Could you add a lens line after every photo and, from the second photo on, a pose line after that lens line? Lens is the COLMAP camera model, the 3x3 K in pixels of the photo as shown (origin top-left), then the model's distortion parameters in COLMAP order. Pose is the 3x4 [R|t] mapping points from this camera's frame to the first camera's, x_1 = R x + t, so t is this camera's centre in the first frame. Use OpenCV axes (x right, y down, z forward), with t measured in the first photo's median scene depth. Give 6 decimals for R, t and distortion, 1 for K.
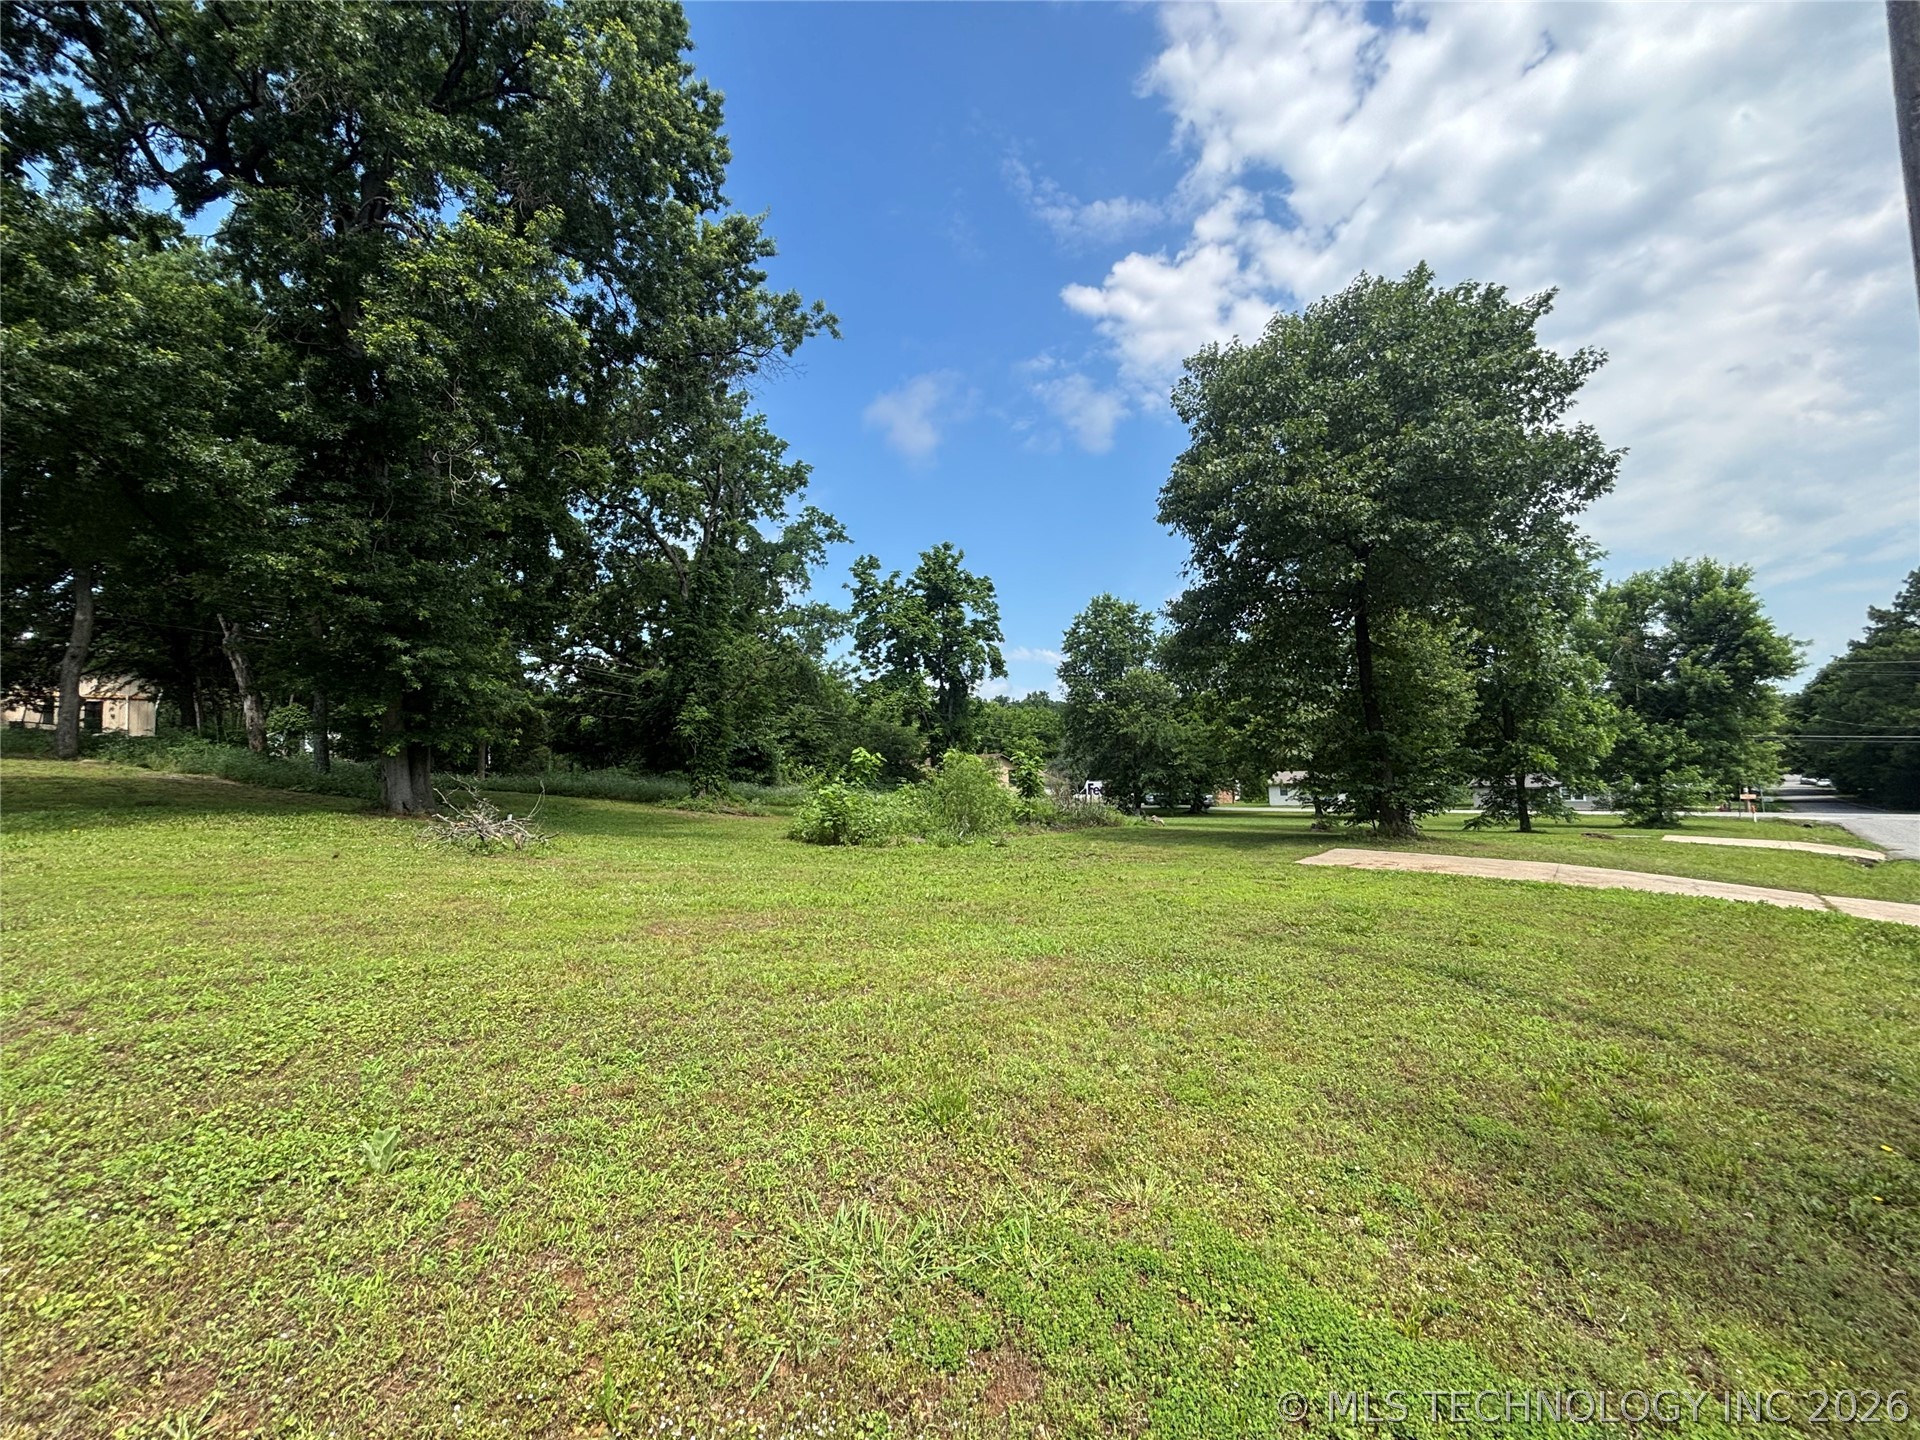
lens RADIAL K [[773.7, 0, 961.0], [0, 773.7, 700.9], [0, 0, 1]] dist [-0.001139, -0.000784]
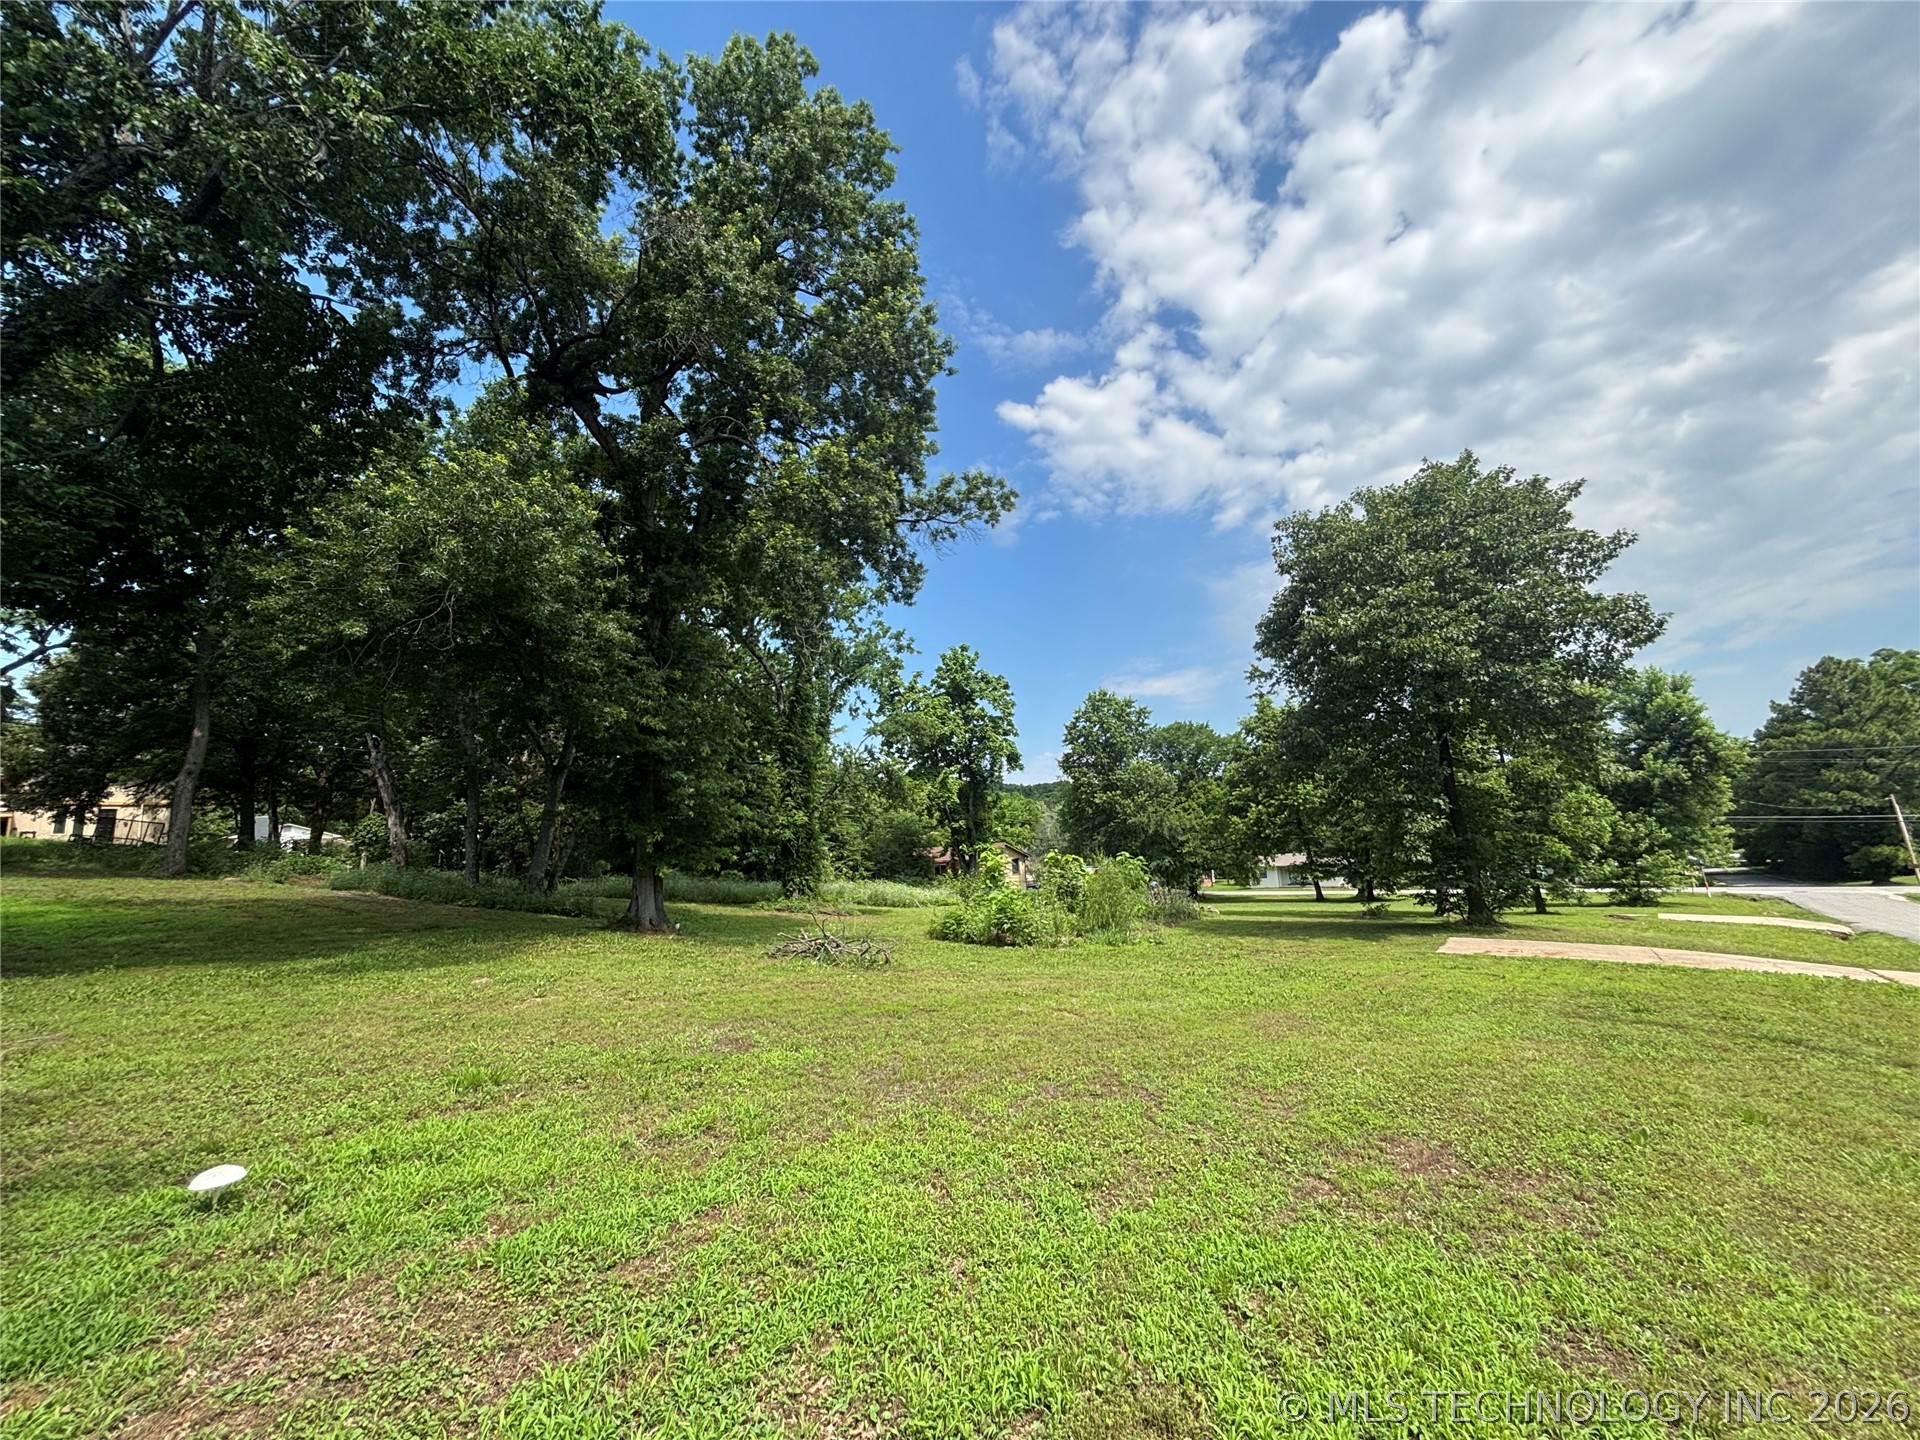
lens RADIAL K [[755.9, 0, 966.2], [0, 755.9, 674.8], [0, 0, 1]] dist [-0.000613, -0.000211]
pose [[0.997072, -0.000661, 0.076463, -0.098101], [0.011544, 0.989803, -0.141973, -0.014513], [-0.075590, 0.142440, 0.986913, -0.031186]]
